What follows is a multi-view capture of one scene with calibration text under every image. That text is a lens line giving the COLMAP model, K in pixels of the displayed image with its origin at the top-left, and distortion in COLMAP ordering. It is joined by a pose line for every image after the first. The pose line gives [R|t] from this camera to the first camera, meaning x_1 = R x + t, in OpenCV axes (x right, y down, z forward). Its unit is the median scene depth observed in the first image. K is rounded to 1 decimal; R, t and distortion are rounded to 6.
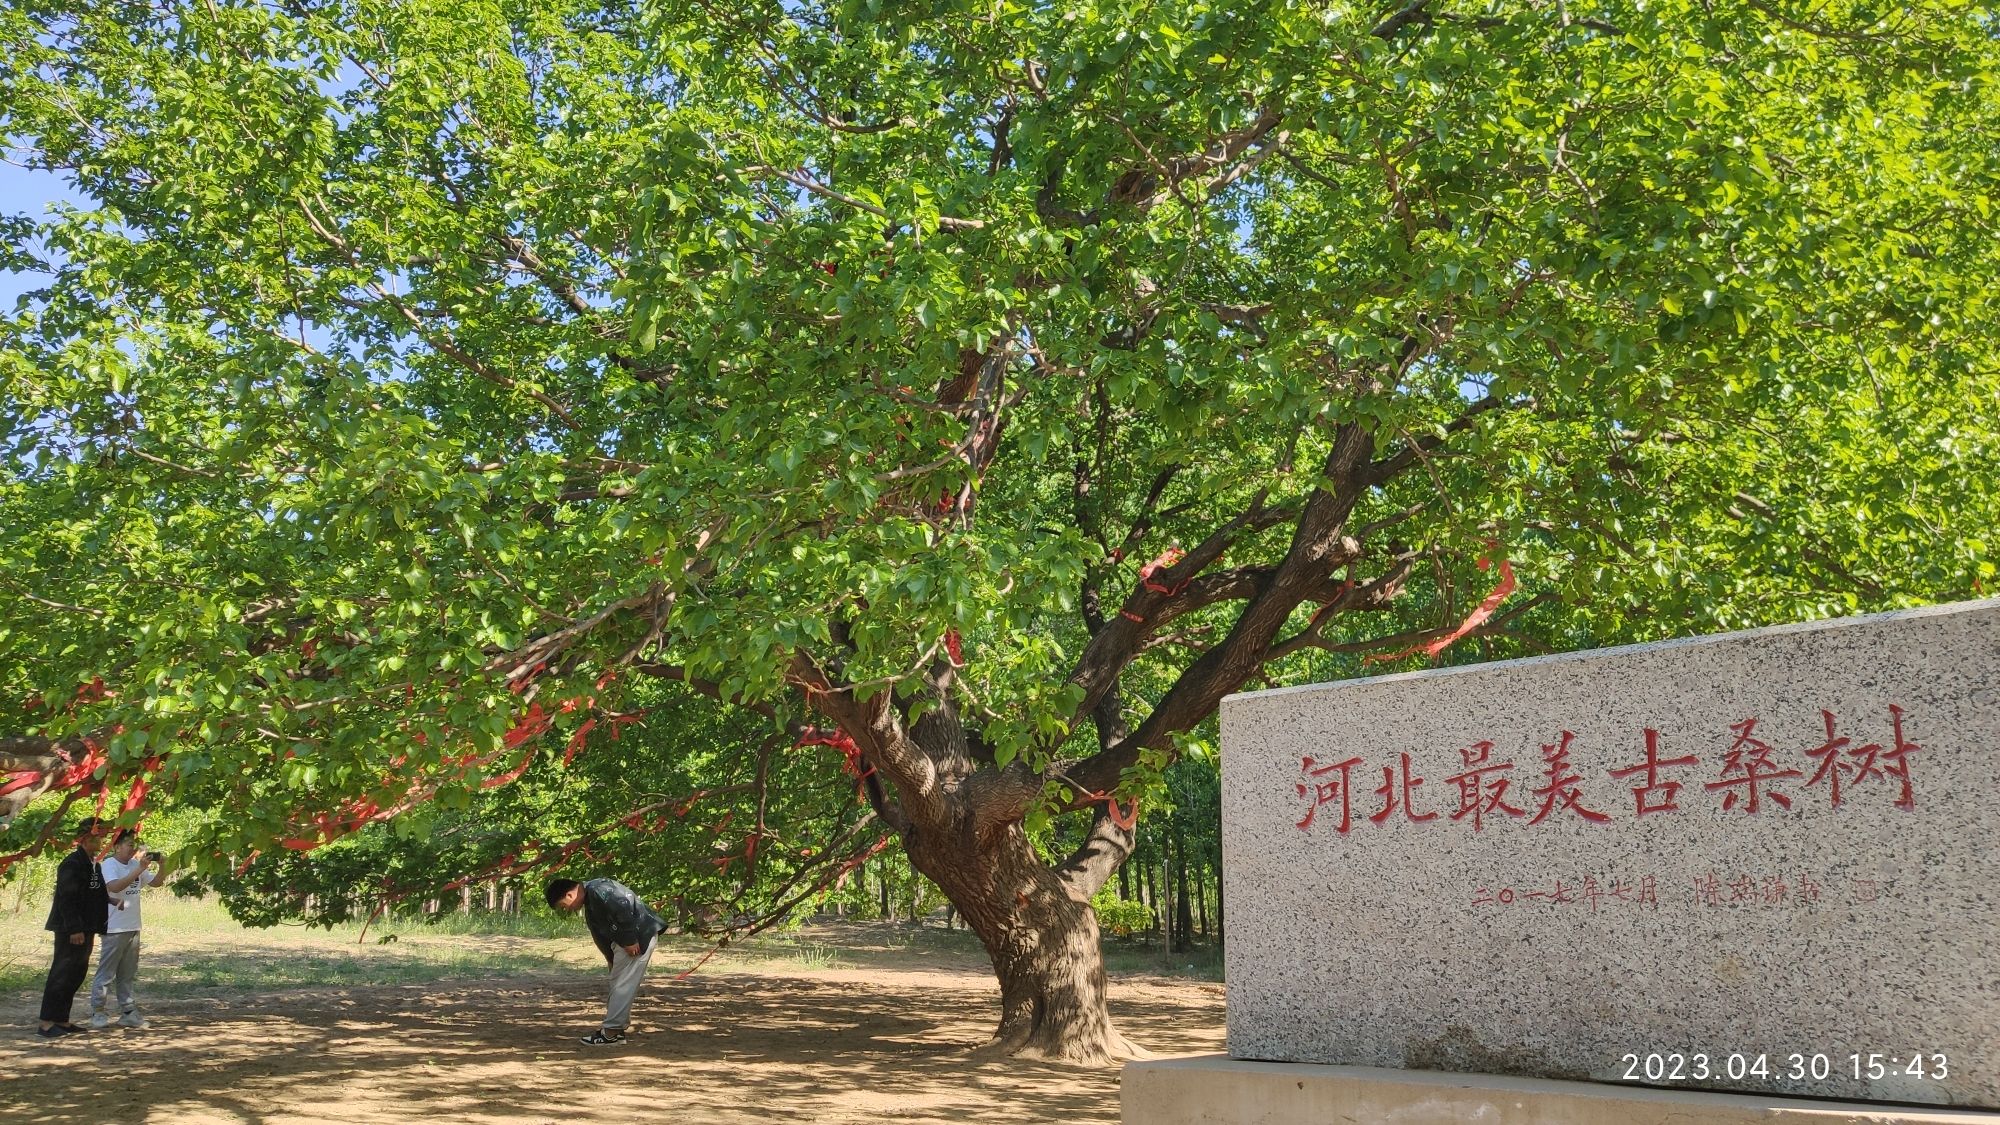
lens RADIAL K [[1457.7, 0, 1000.0], [0, 1457.7, 562.5], [0, 0, 1]] dist [-0.042266, 0.001069]
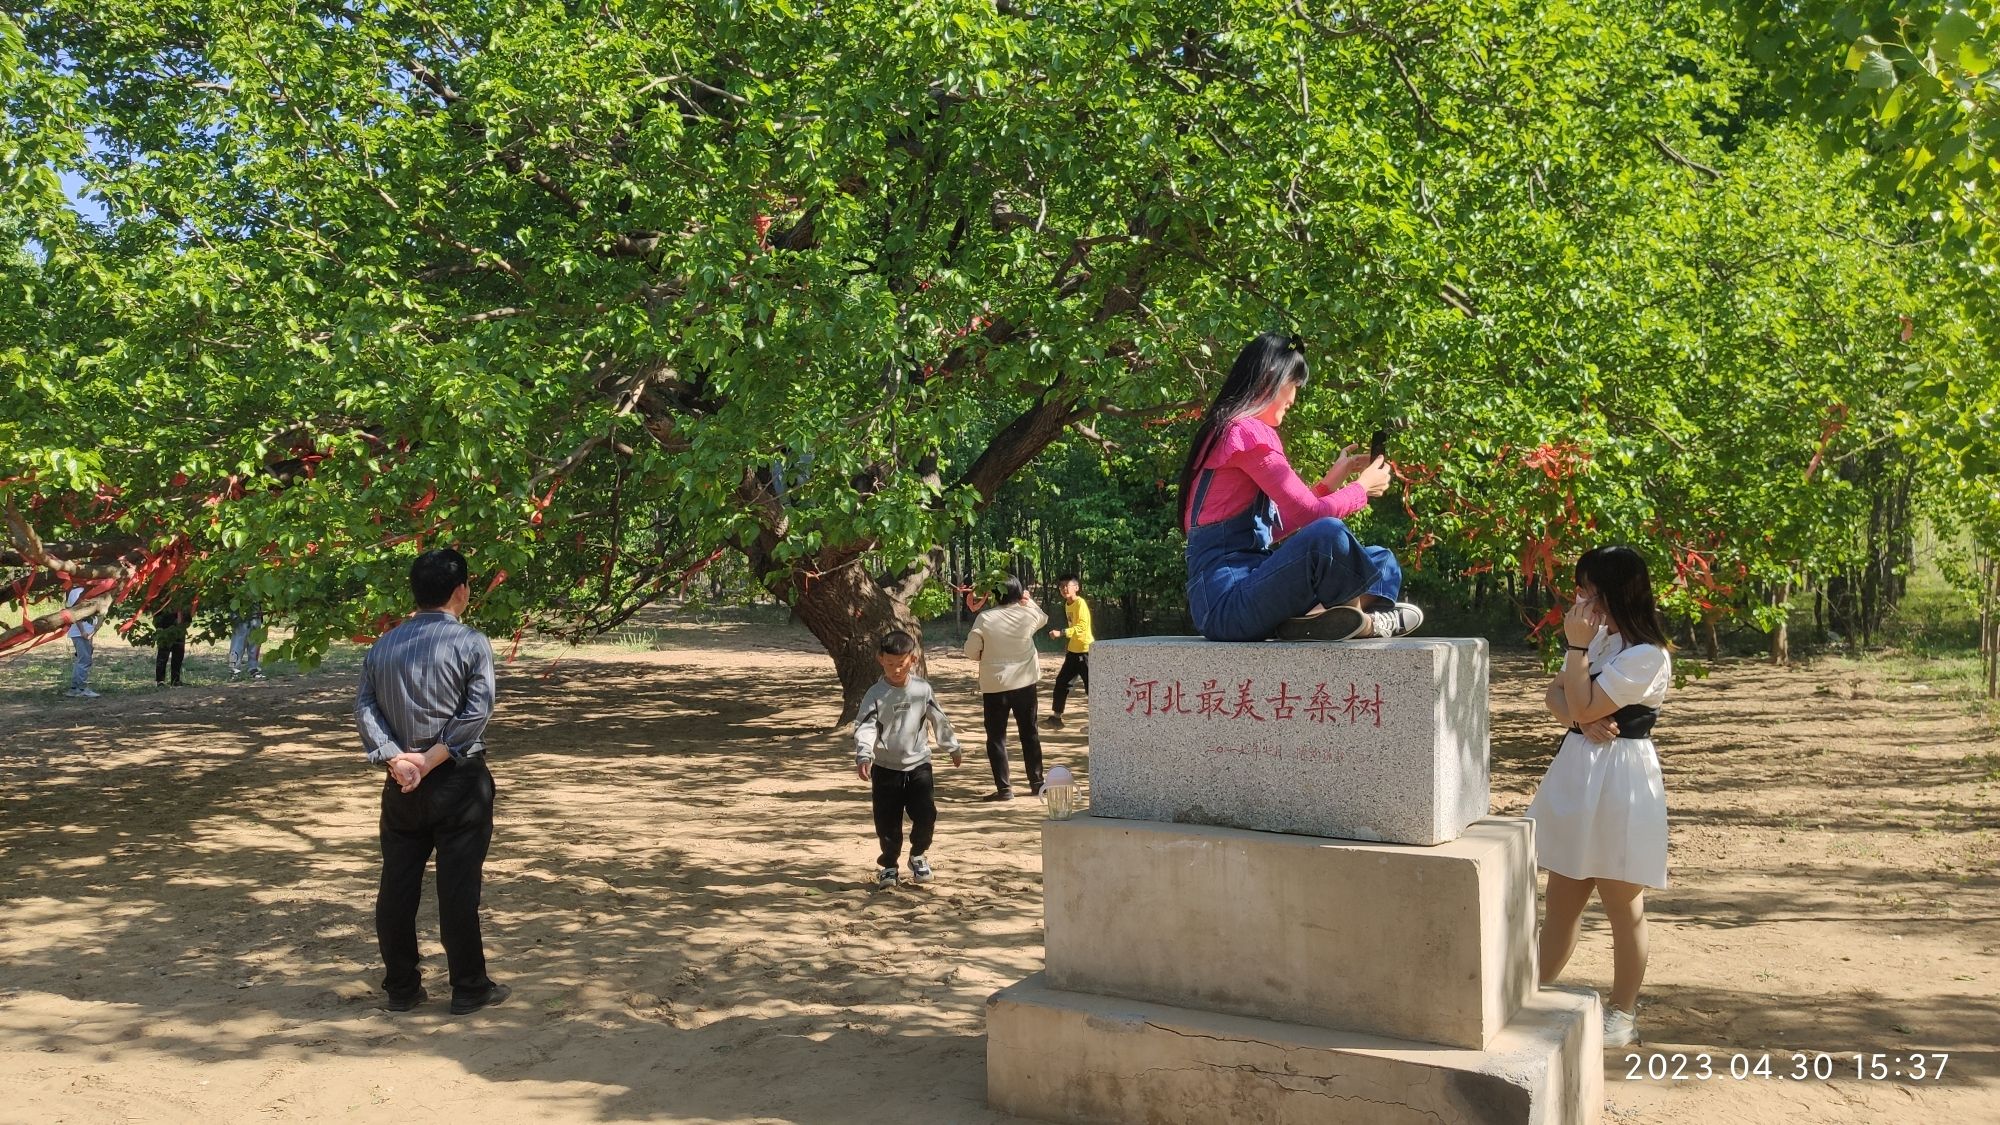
lens RADIAL K [[1485.1, 0, 1000.0], [0, 1485.1, 562.5], [0, 0, 1]] dist [-0.028556, 0.000523]
pose [[0.990447, -0.020798, 0.136314, -0.279946], [-0.011558, 0.972559, 0.232367, -0.557583], [-0.137407, -0.231723, 0.963028, -1.047803]]
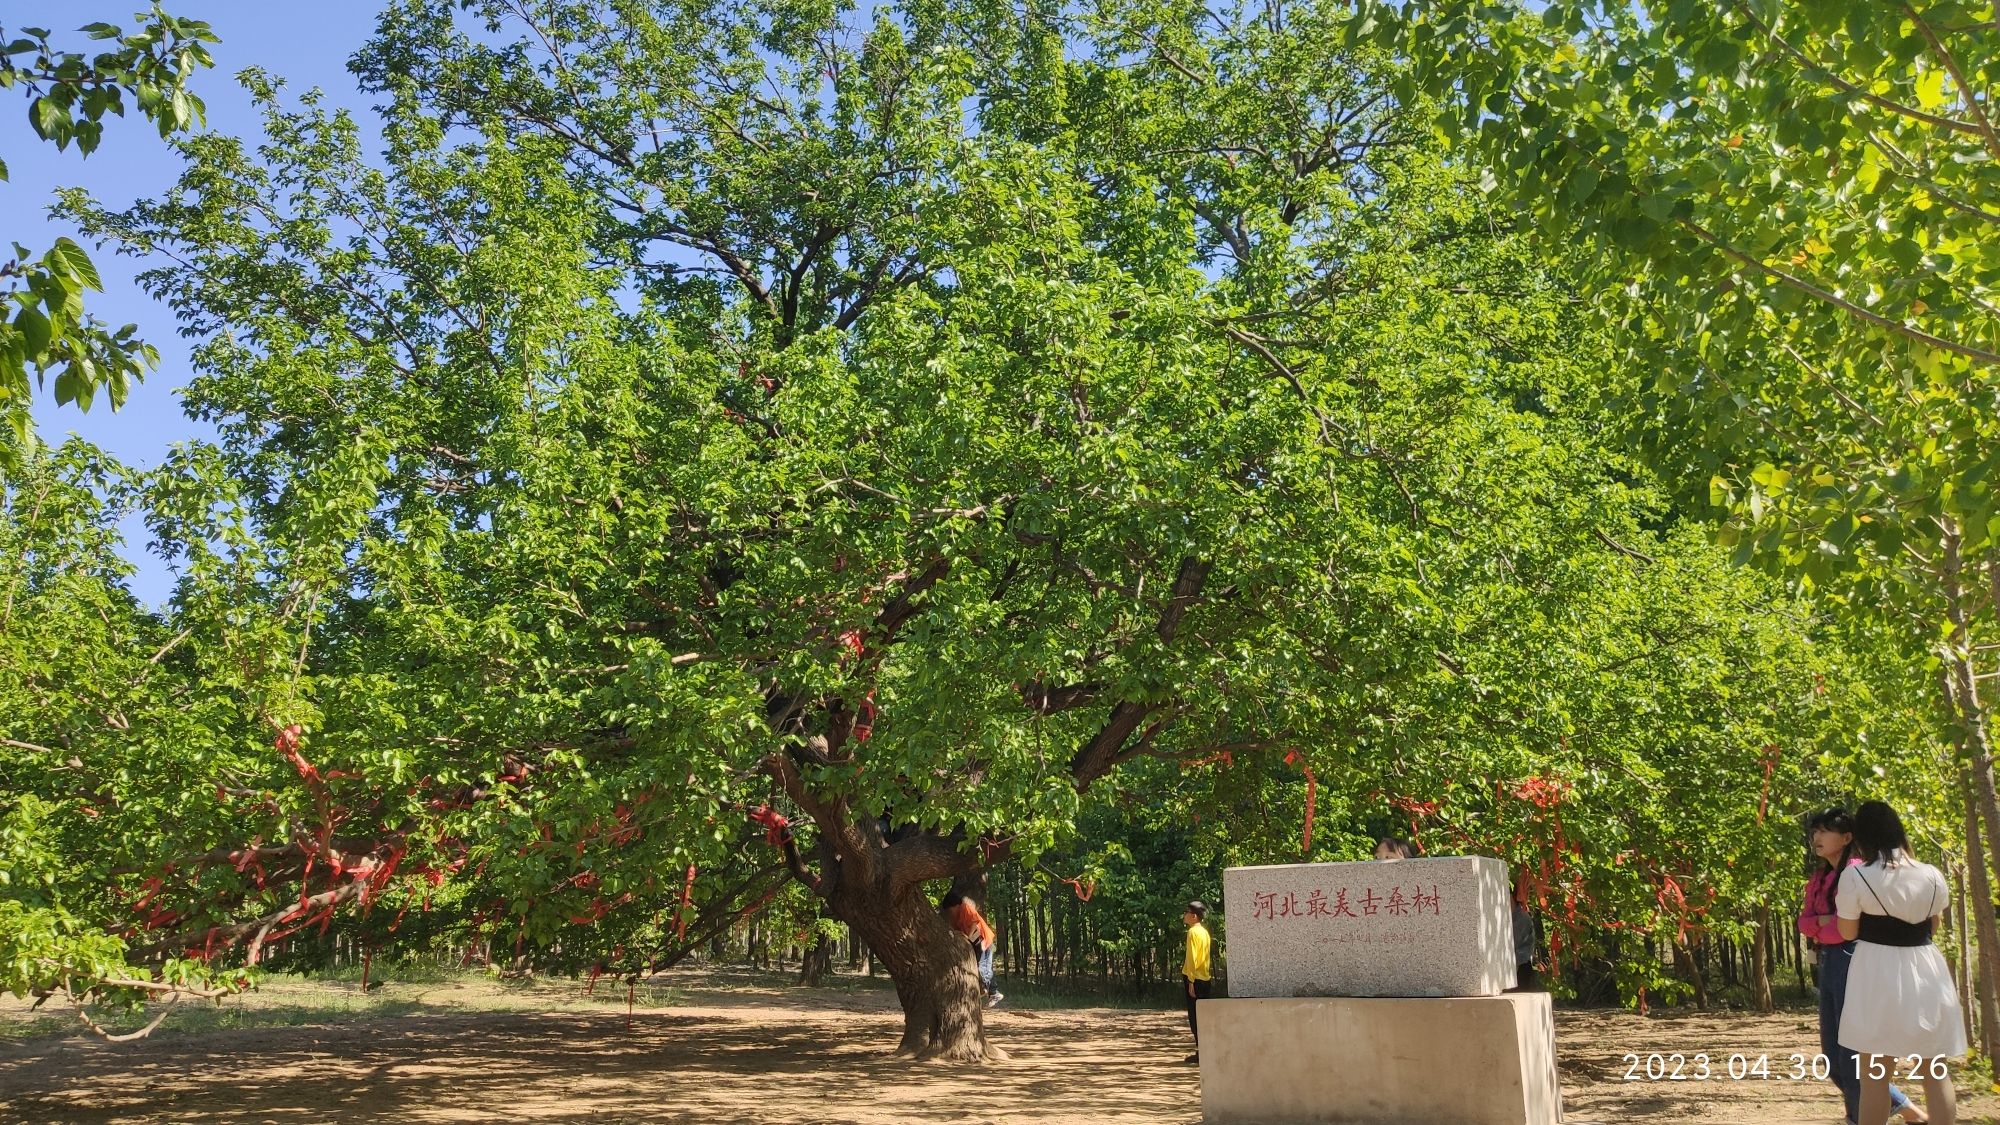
lens RADIAL K [[1485.1, 0, 1000.0], [0, 1485.1, 562.5], [0, 0, 1]] dist [-0.028556, 0.000523]
pose [[0.988245, 0.022764, 0.151171, -0.841779], [-0.019519, 0.999547, -0.022916, -0.494744], [-0.151625, 0.019695, 0.988242, -2.058407]]
